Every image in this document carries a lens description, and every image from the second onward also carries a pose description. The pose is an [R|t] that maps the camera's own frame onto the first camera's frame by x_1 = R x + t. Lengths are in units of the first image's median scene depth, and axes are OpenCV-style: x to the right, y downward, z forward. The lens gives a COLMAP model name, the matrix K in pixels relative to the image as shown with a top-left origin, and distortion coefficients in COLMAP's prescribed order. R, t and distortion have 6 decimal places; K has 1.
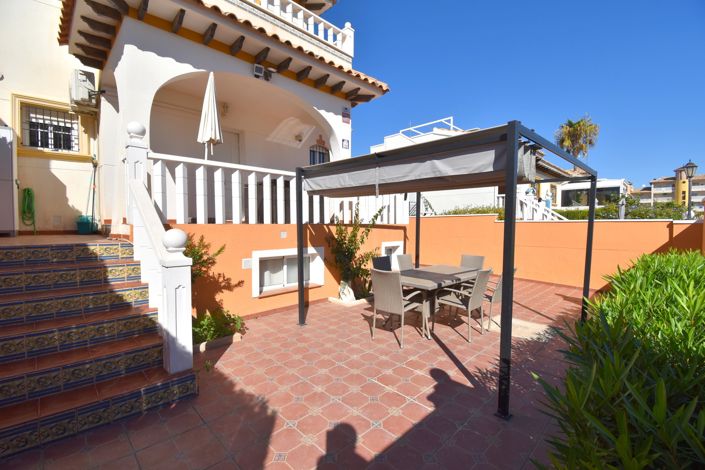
lens RADIAL K [[309.8, 0, 358.5], [0, 309.8, 234.9], [0, 0, 1]] dist [0.000562, -0.013821]
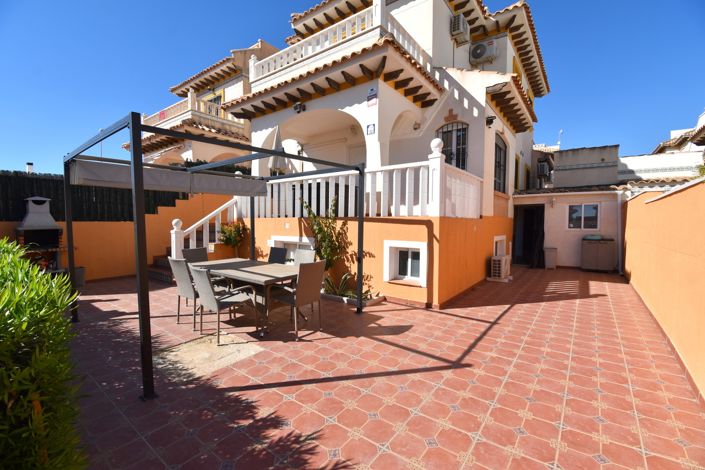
lens RADIAL K [[309.8, 0, 353.1], [0, 309.8, 236.0], [0, 0, 1]] dist [0.000562, -0.013821]
pose [[0.135846, 0.045964, -0.989663, 1.020066], [-0.037255, 0.998454, 0.041258, -0.019600], [0.990029, 0.031265, 0.137349, 0.981425]]
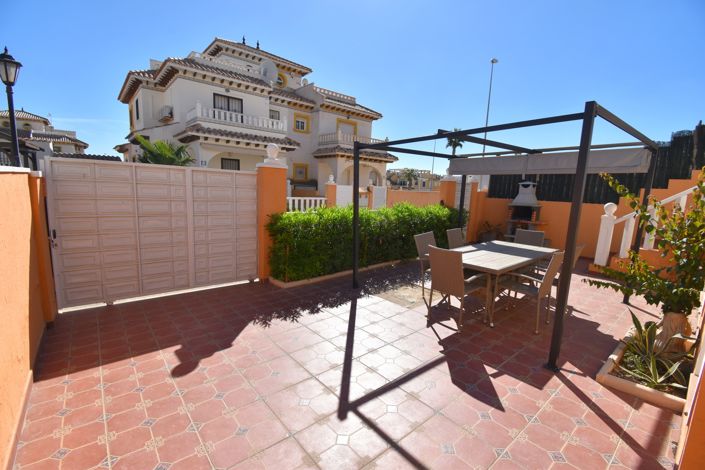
lens RADIAL K [[309.8, 0, 351.8], [0, 309.8, 236.1], [0, 0, 1]] dist [0.000562, -0.013821]
pose [[-0.994504, -0.056606, 0.088080, 0.491805], [-0.039070, 0.981123, 0.189396, -0.063195], [-0.097138, 0.184914, -0.977942, 1.581966]]
